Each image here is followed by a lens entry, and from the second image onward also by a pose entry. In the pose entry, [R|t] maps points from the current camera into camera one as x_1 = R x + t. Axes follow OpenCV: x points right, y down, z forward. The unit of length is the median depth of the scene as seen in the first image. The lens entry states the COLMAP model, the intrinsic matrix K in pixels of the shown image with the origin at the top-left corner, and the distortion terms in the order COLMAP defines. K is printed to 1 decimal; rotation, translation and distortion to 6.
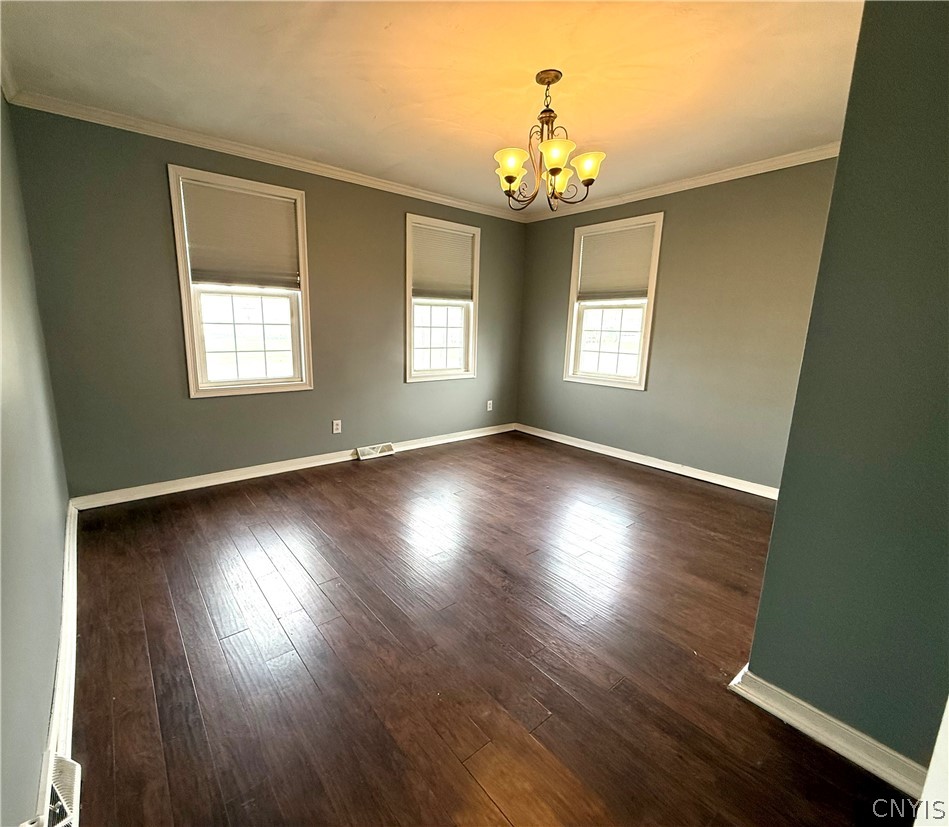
lens RADIAL K [[437.6, 0, 444.1], [0, 437.6, 413.2], [0, 0, 1]] dist [0.001639, 0.000354]
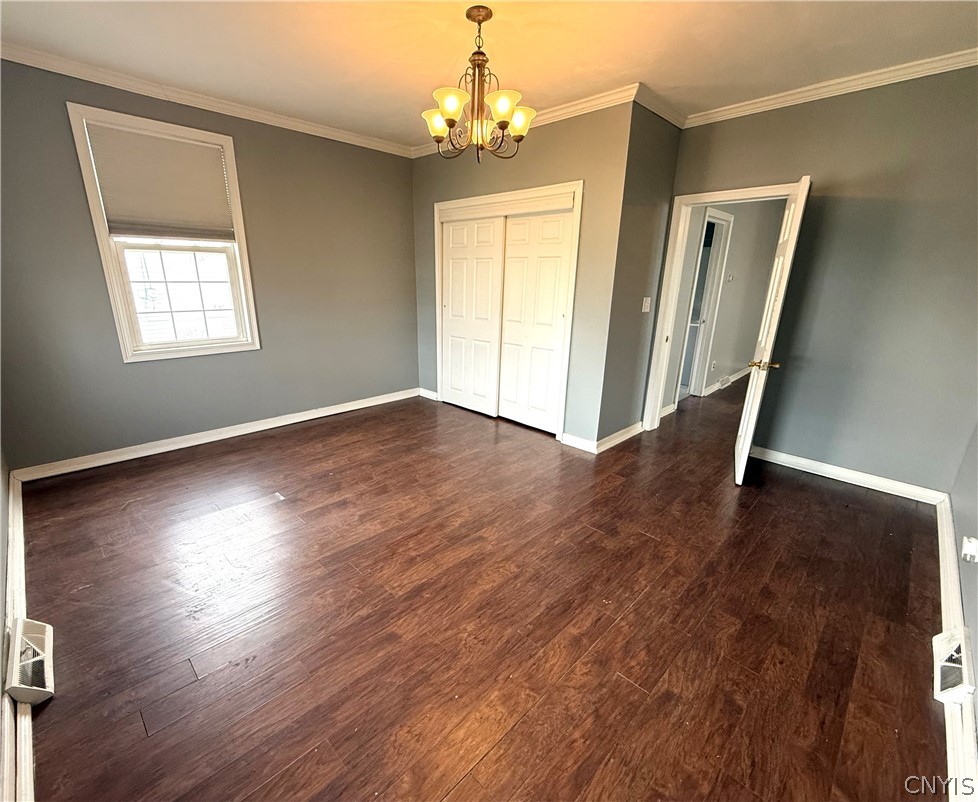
lens RADIAL K [[430.9, 0, 489.0], [0, 430.9, 401.0], [0, 0, 1]] dist [0.016665, 0.000033]
pose [[-0.121195, -0.303417, 0.945119, -0.483657], [0.177156, 0.930239, 0.321358, -0.159127], [-0.976692, 0.206381, -0.058988, 0.635192]]
